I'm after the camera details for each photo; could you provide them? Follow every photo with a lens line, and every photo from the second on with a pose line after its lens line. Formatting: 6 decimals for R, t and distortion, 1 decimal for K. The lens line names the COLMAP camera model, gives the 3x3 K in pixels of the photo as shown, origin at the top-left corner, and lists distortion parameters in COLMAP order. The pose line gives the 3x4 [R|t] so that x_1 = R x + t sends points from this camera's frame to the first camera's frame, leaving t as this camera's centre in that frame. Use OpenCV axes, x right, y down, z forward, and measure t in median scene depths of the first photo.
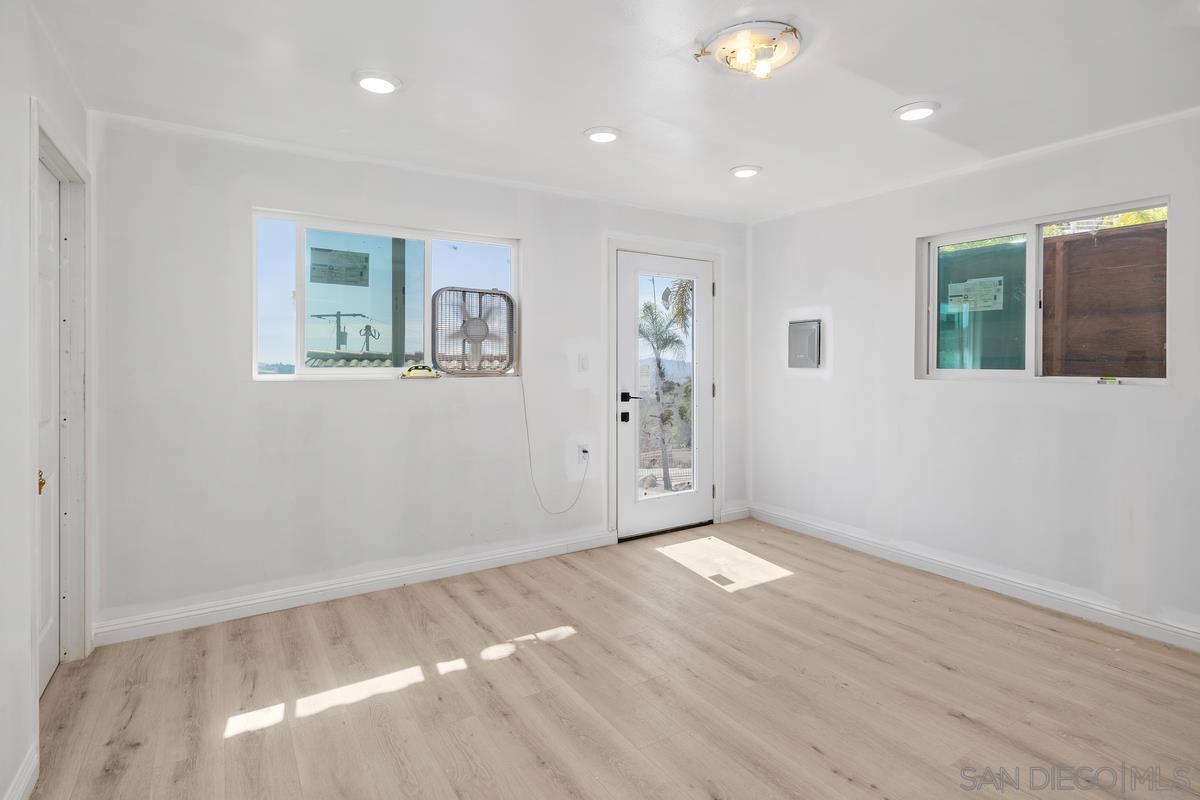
lens RADIAL K [[609.9, 0, 612.9], [0, 609.9, 357.7], [0, 0, 1]] dist [-0.003655, 0.000113]
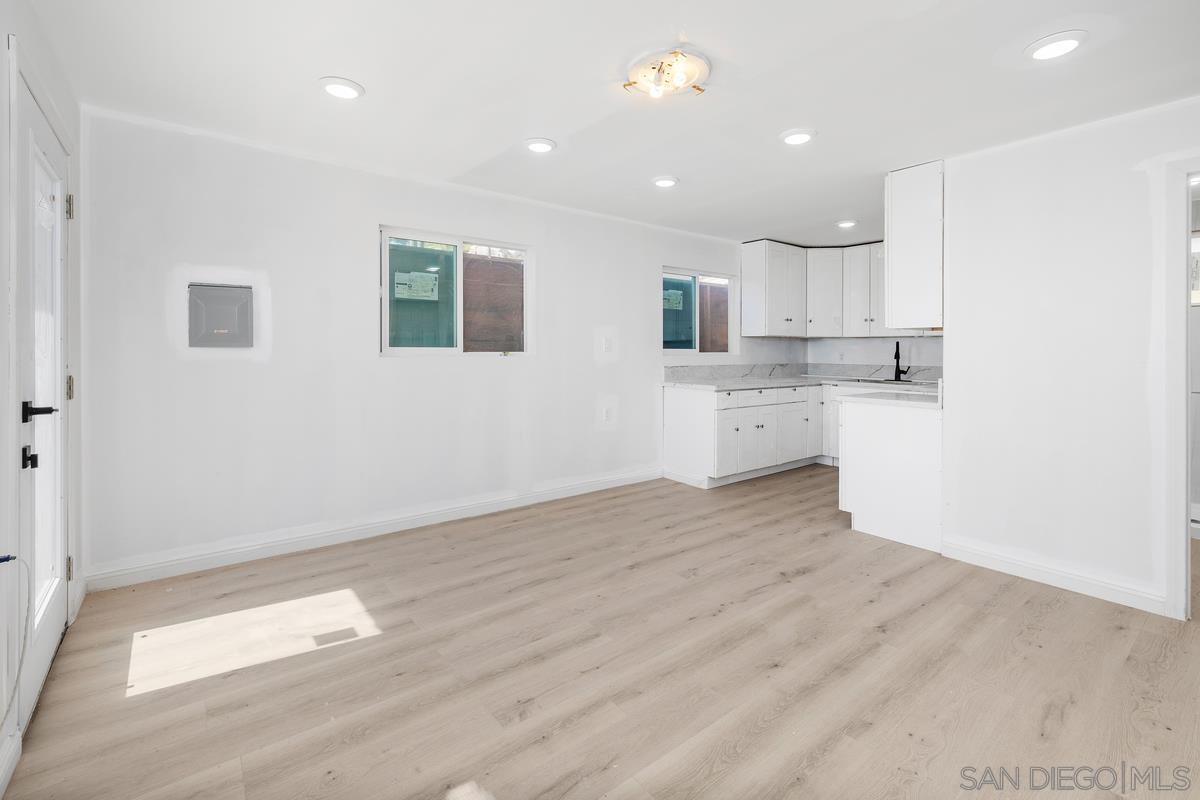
lens RADIAL K [[523.1, 0, 594.2], [0, 523.1, 355.0], [0, 0, 1]] dist [-0.013299, -0.000112]
pose [[-0.083303, -0.012281, 0.996449, -0.472898], [-0.007110, 0.999906, 0.011729, 0.019623], [-0.996499, -0.006107, -0.083383, 0.765843]]
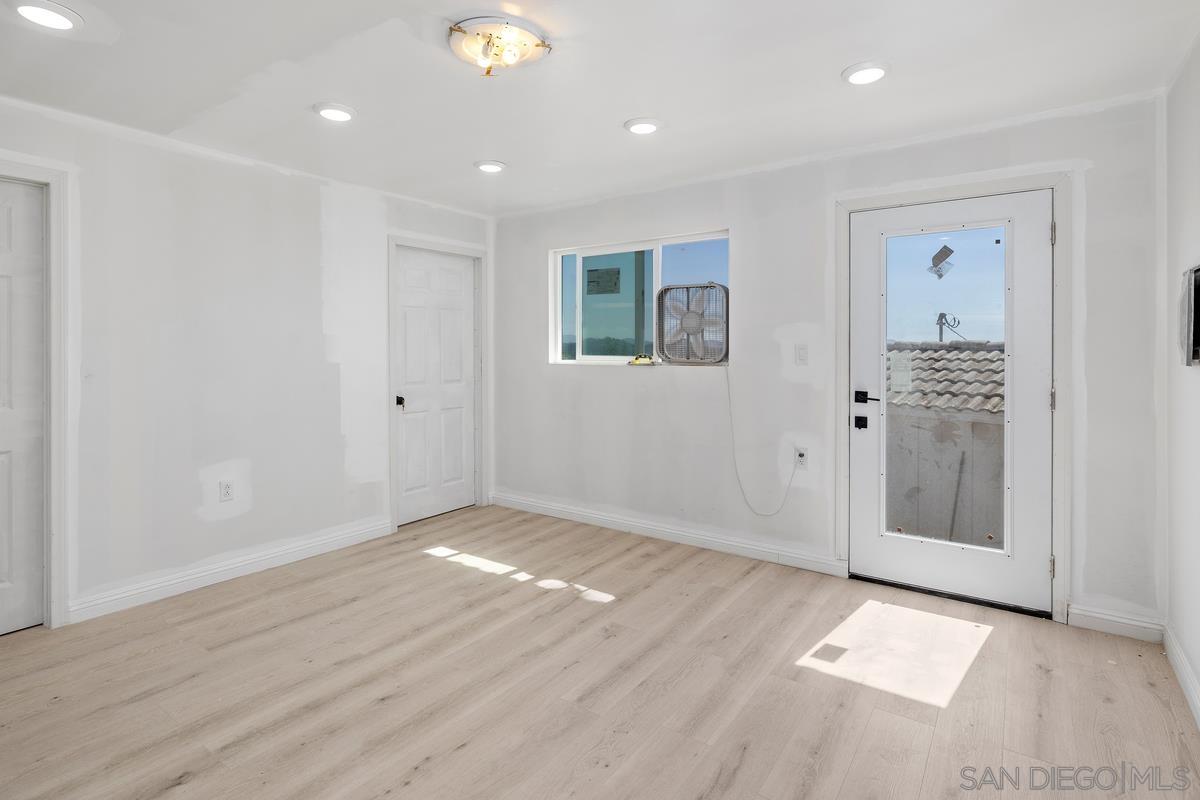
lens RADIAL K [[599.4, 0, 596.6], [0, 599.4, 347.2], [0, 0, 1]] dist [-0.001721, 0.000179]
pose [[0.360154, -0.005357, -0.932878, 0.761662], [0.003457, 0.999984, -0.004408, 0.002818], [0.932886, -0.001637, 0.360167, 0.495481]]
